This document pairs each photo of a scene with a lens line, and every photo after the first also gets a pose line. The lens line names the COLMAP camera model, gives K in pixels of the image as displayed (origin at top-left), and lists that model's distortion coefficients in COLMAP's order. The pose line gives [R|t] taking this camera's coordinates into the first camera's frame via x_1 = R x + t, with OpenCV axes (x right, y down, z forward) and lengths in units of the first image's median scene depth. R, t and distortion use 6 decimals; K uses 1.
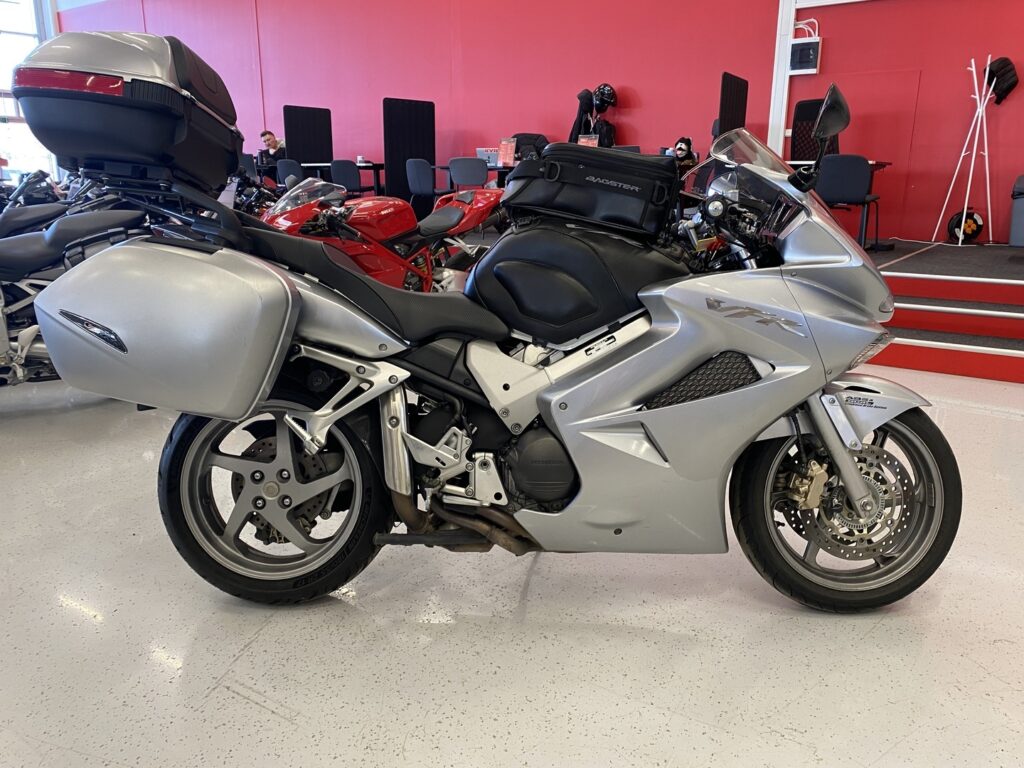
lens RADIAL K [[771.3, 0, 512.0], [0, 771.3, 384.0], [0, 0, 1]] dist [-0.000236, 0.000125]
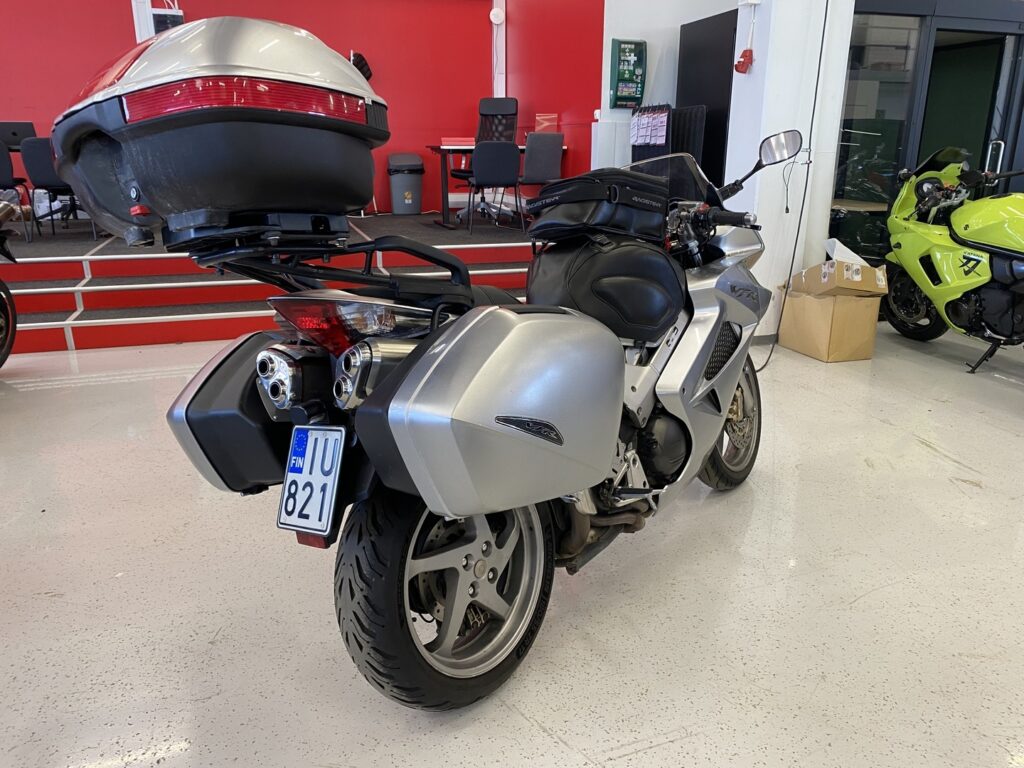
lens RADIAL K [[771.3, 0, 512.0], [0, 771.3, 384.0], [0, 0, 1]] dist [-0.000236, 0.000125]
pose [[0.619990, -0.236671, 0.748063, -0.950500], [0.208574, 0.968831, 0.133652, -0.188648], [-0.756379, 0.073164, 0.650029, 0.400738]]
